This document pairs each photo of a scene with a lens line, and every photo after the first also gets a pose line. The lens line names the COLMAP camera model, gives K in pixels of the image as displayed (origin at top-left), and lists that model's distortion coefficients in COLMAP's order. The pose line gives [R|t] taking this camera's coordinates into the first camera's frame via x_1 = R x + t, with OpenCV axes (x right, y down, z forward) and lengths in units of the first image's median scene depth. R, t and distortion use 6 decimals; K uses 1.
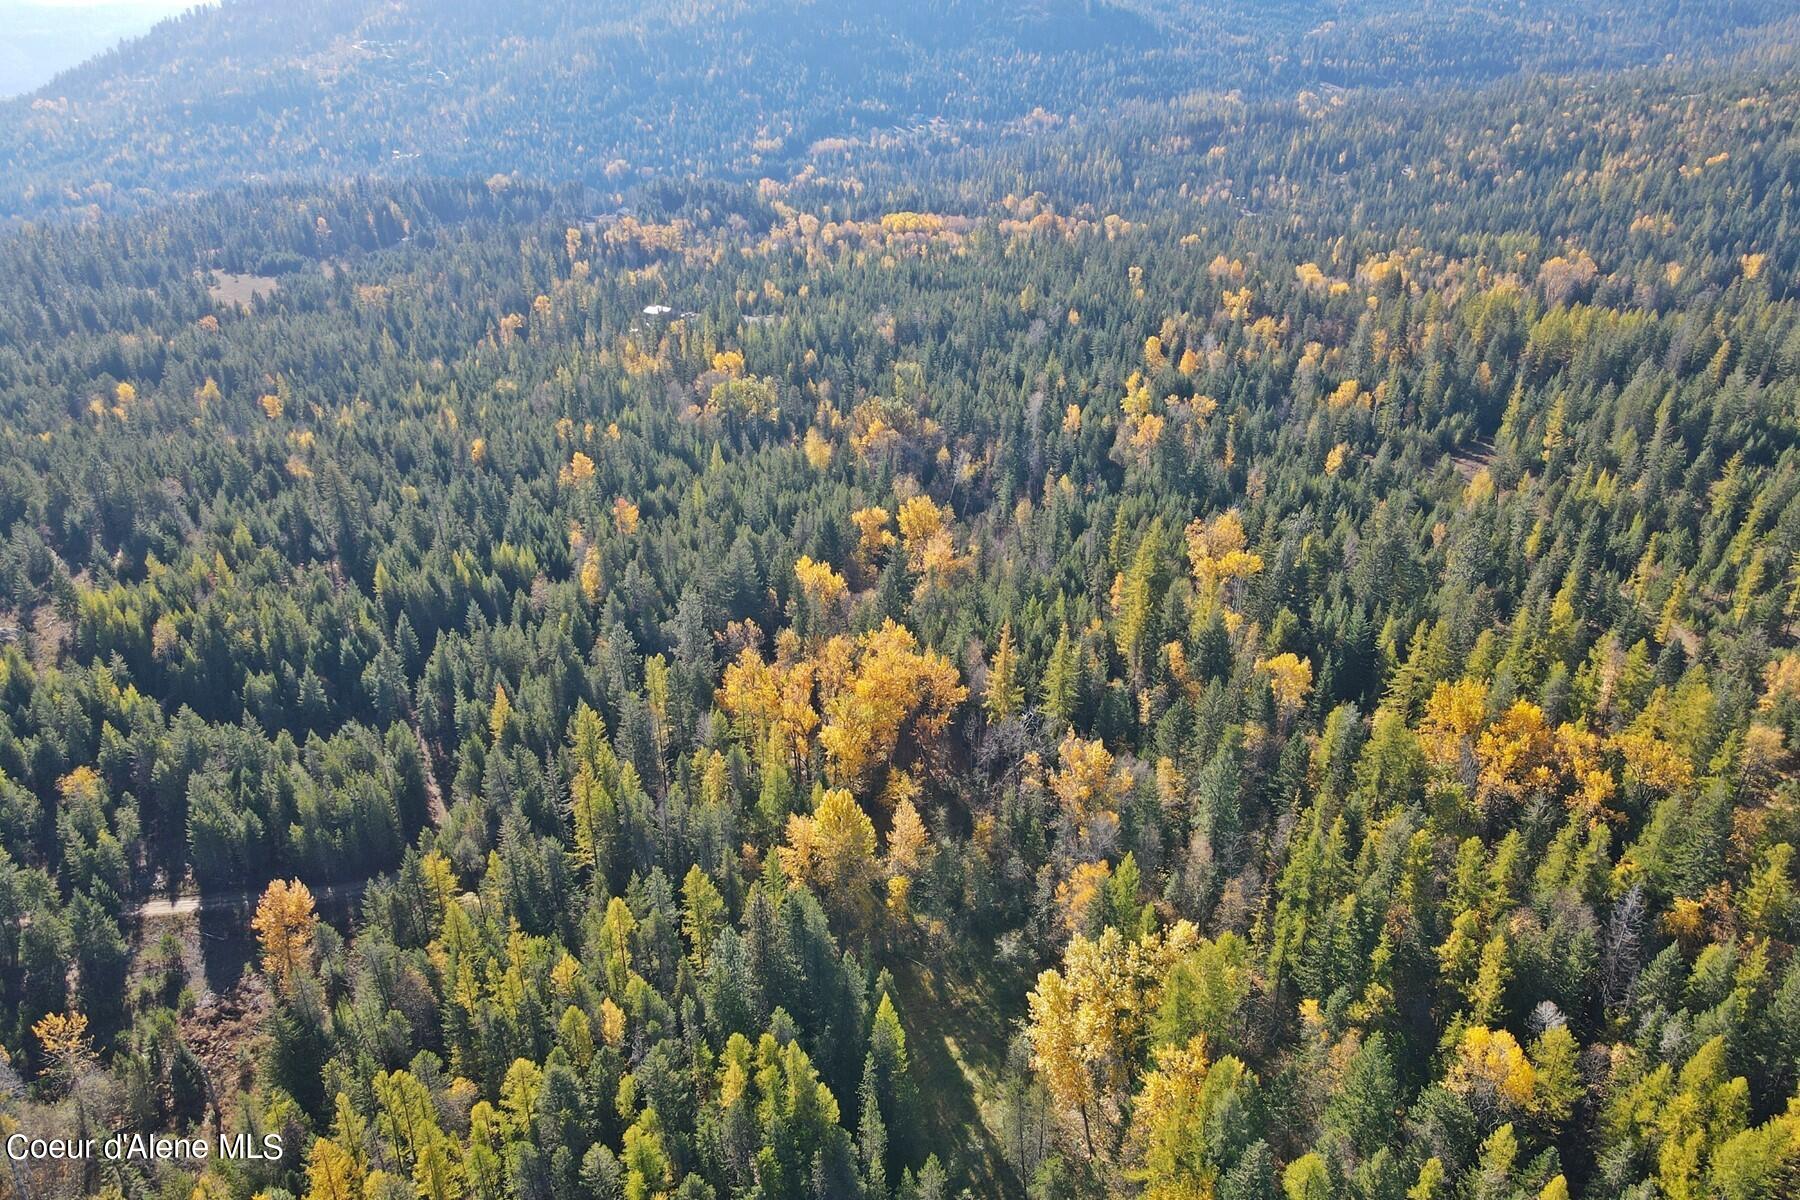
lens RADIAL K [[1322.8, 0, 909.2], [0, 1322.8, 607.1], [0, 0, 1]] dist [-0.017941, 0.067917]
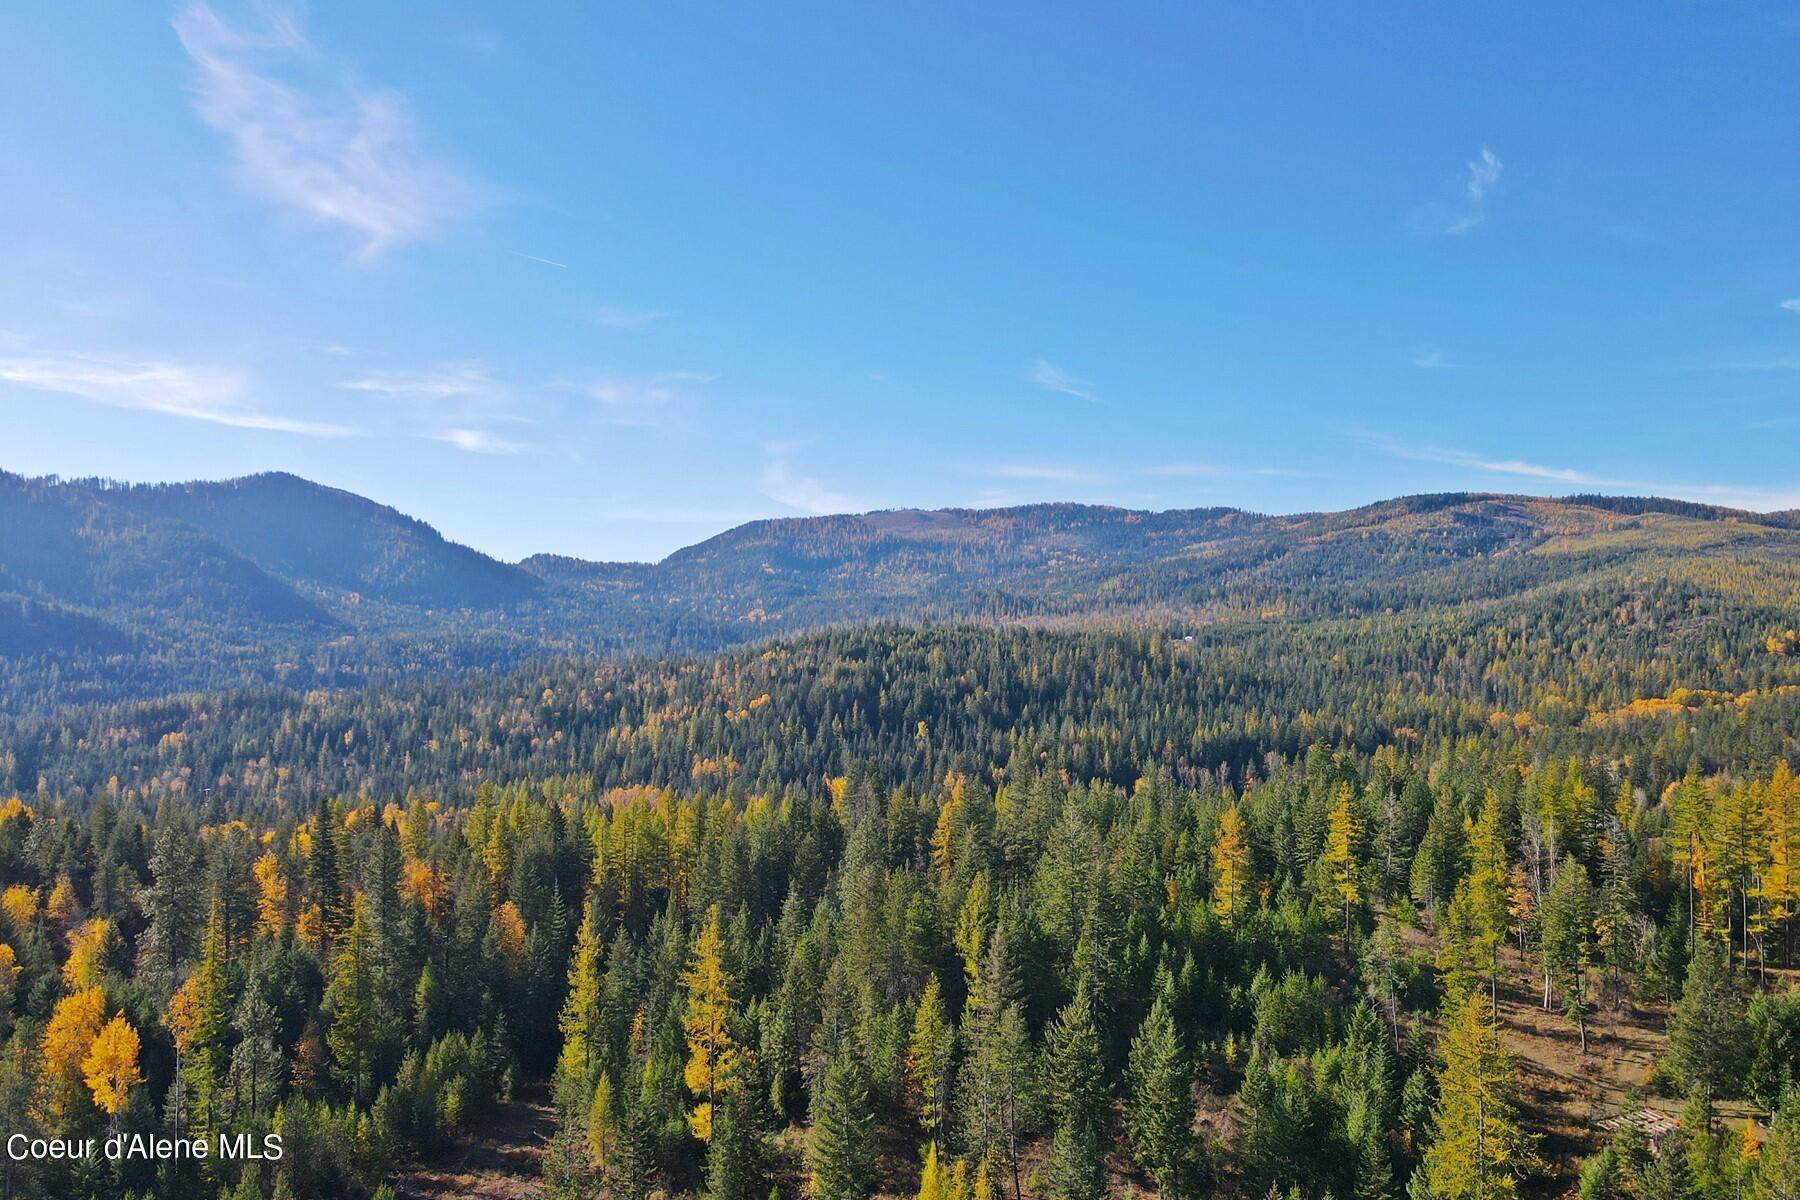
lens RADIAL K [[1322.8, 0, 909.2], [0, 1322.8, 607.1], [0, 0, 1]] dist [-0.017941, 0.067917]
pose [[0.787947, 0.023266, 0.615304, 0.239754], [0.259508, 0.893654, -0.366113, -0.070794], [-0.558386, 0.448154, 0.698114, 0.515919]]
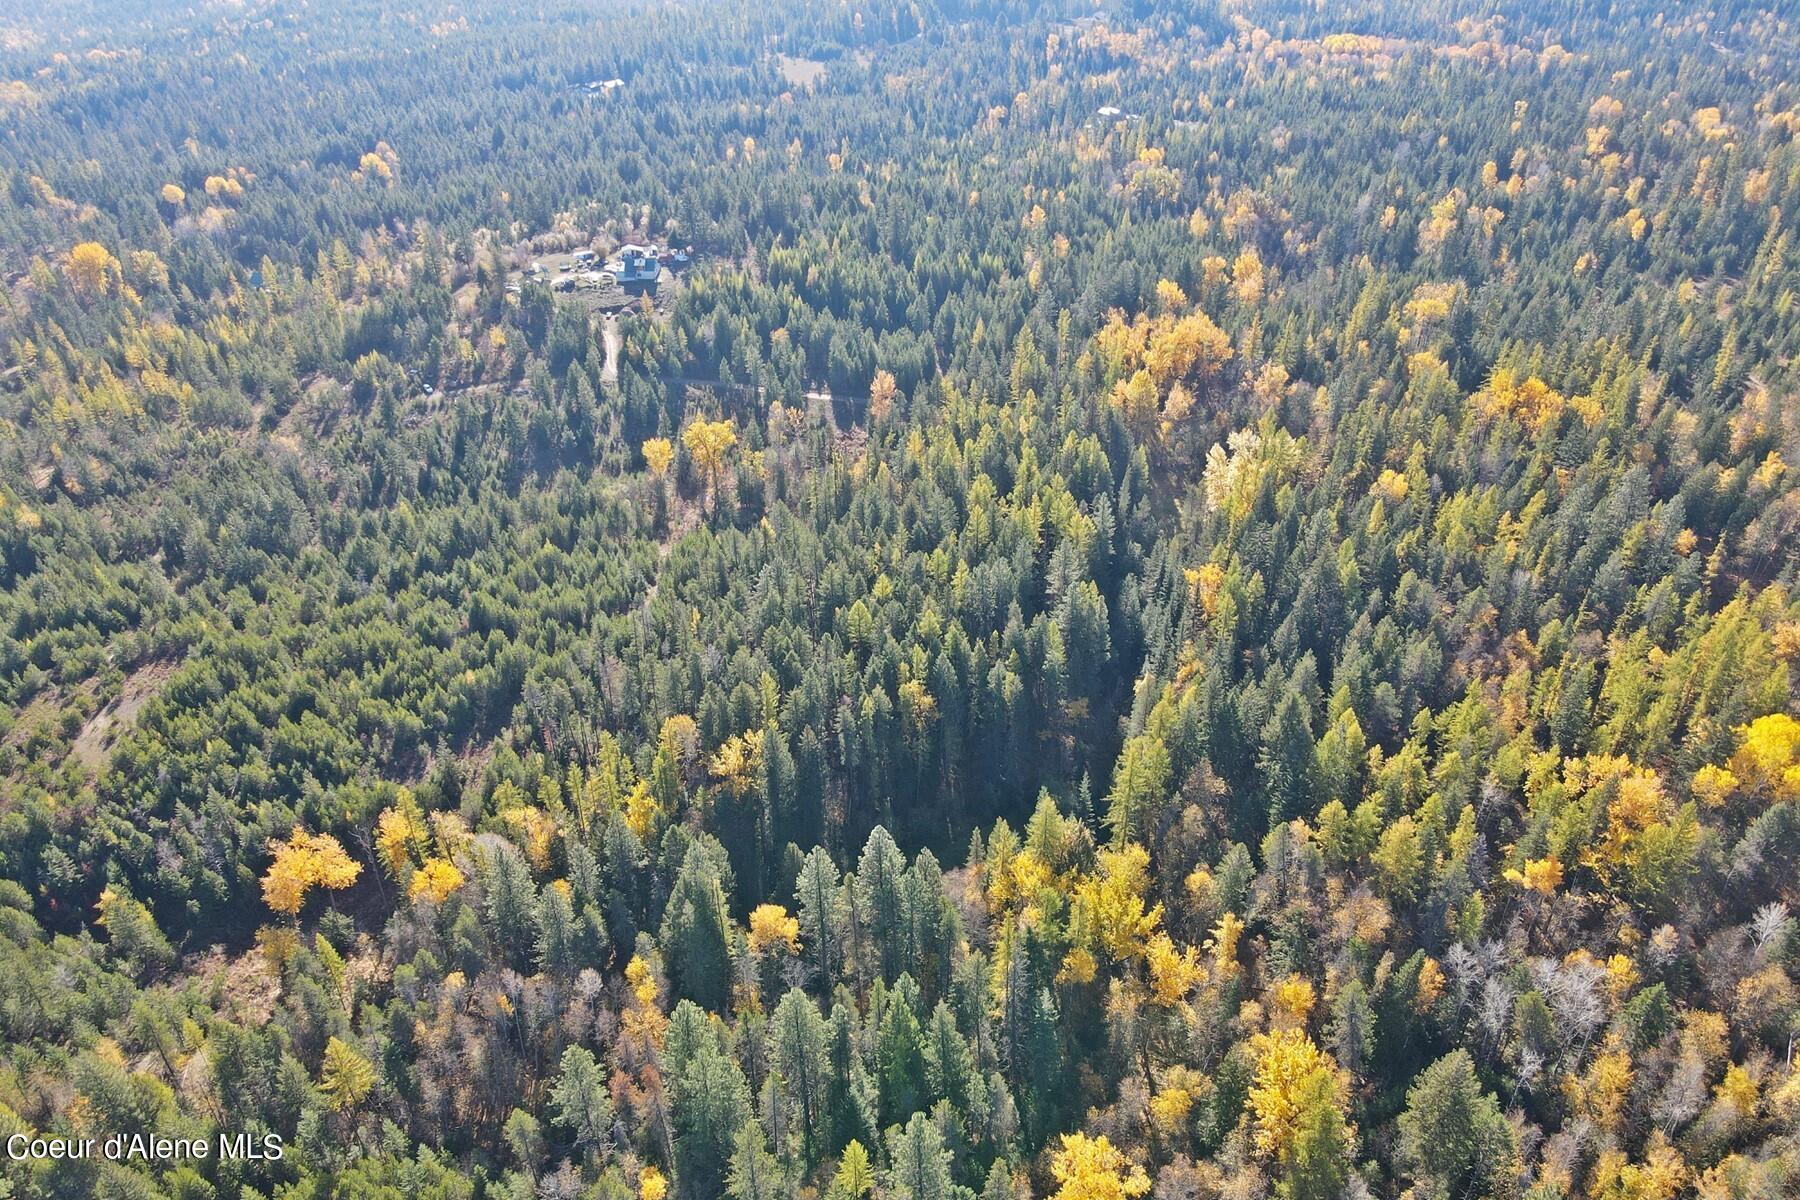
lens RADIAL K [[1315.9, 0, 903.0], [0, 1315.9, 604.9], [0, 0, 1]] dist [0.001102, 0.026291]
pose [[0.940888, 0.180380, -0.286694, 0.086378], [-0.138776, 0.977394, 0.159508, 0.077912], [0.308985, -0.110293, 0.944650, -0.373266]]
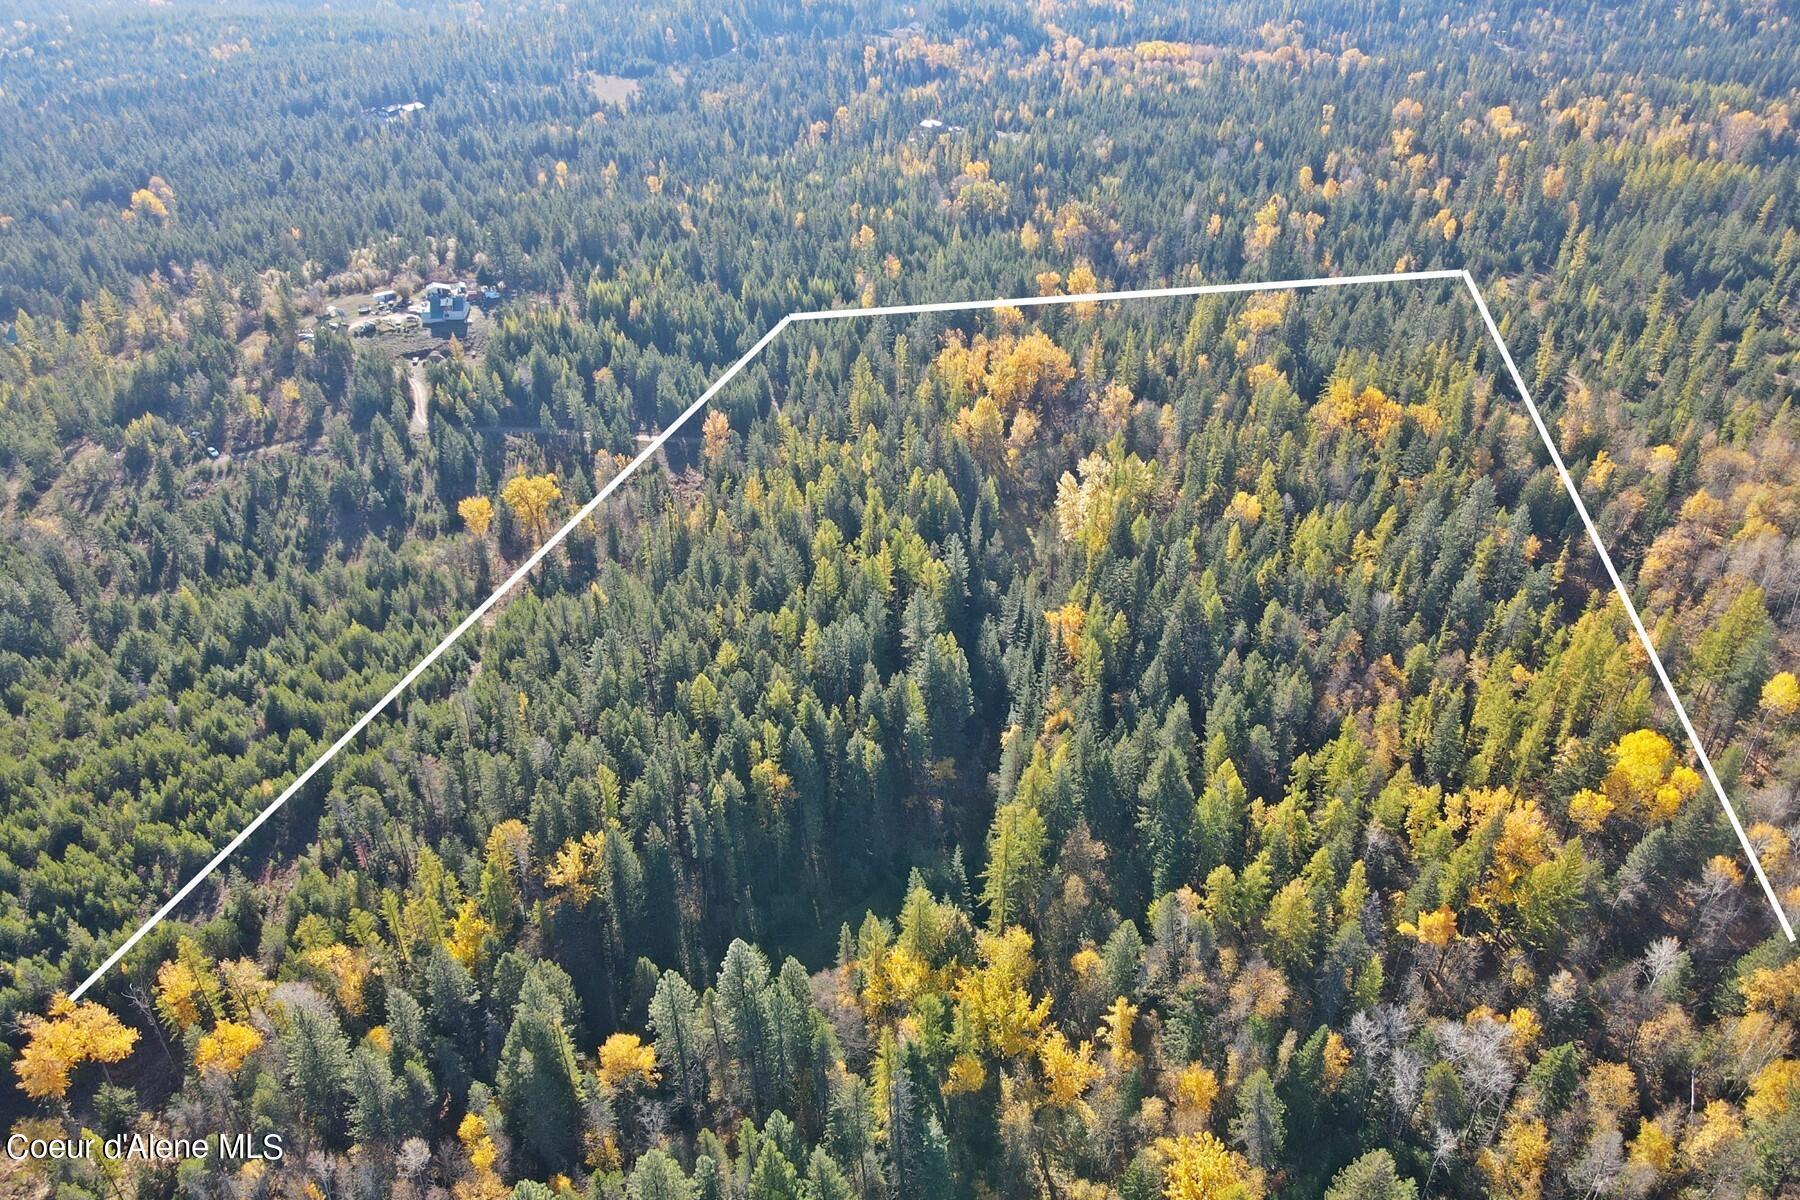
lens RADIAL K [[1315.9, 0, 903.0], [0, 1315.9, 604.9], [0, 0, 1]] dist [0.001102, 0.026291]
pose [[0.976585, 0.114862, -0.181904, 0.076872], [-0.089735, 0.985960, 0.140819, 0.063392], [0.195525, -0.121198, 0.973181, -0.337775]]
